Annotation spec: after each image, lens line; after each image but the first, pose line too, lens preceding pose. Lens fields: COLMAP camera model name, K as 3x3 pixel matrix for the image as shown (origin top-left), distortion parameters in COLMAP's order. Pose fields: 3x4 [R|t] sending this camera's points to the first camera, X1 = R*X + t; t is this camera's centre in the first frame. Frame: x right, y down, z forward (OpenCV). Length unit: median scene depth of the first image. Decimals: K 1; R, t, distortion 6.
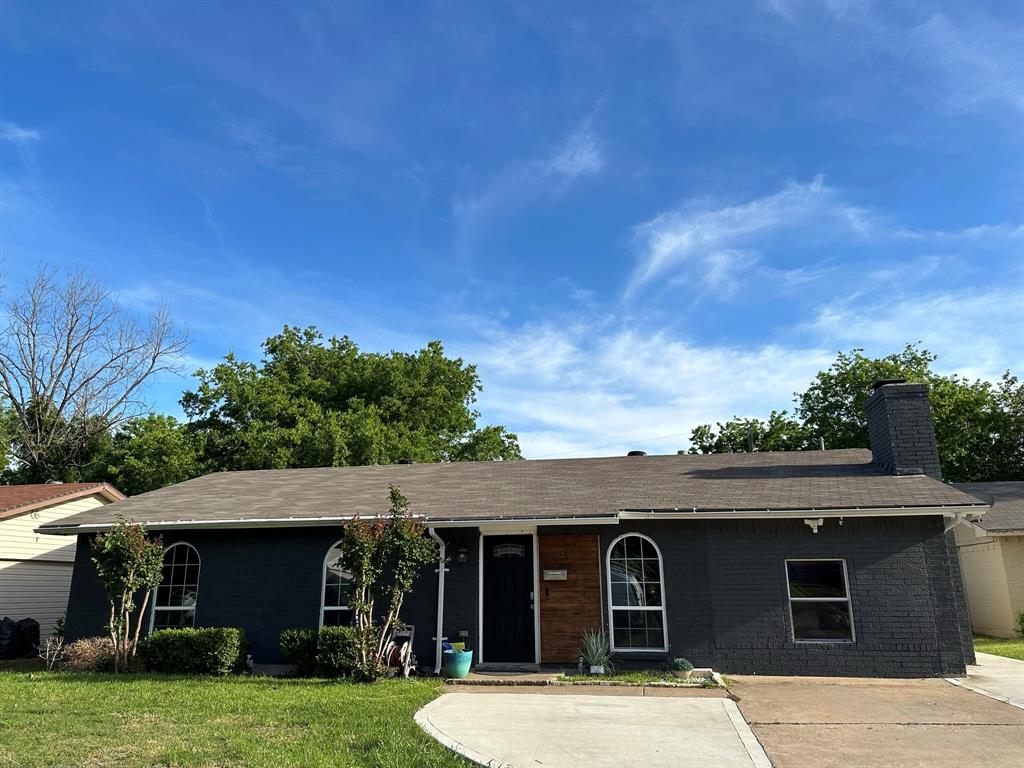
lens RADIAL K [[726.2, 0, 512.0], [0, 726.2, 384.0], [0, 0, 1]] dist [0.072802, -0.086672]
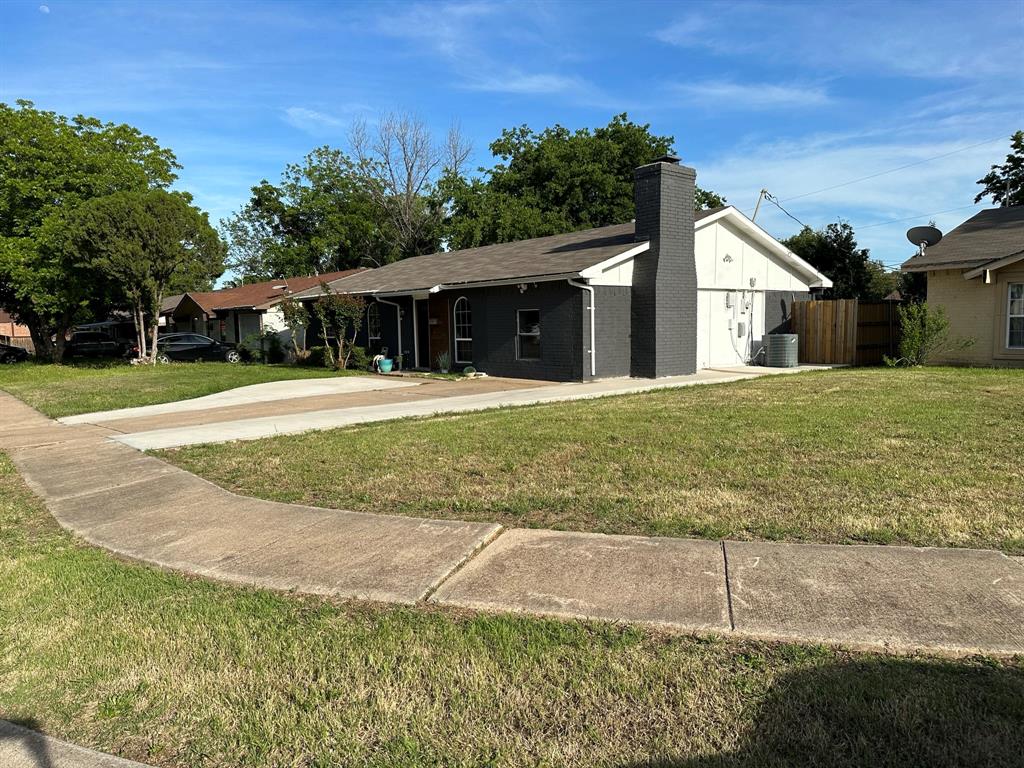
lens RADIAL K [[726.2, 0, 512.0], [0, 726.2, 384.0], [0, 0, 1]] dist [0.072802, -0.086672]
pose [[0.765280, 0.045556, -0.642084, 1.300453], [0.185186, 0.939740, 0.287392, -0.060340], [0.616484, -0.338840, 0.710728, -0.163499]]
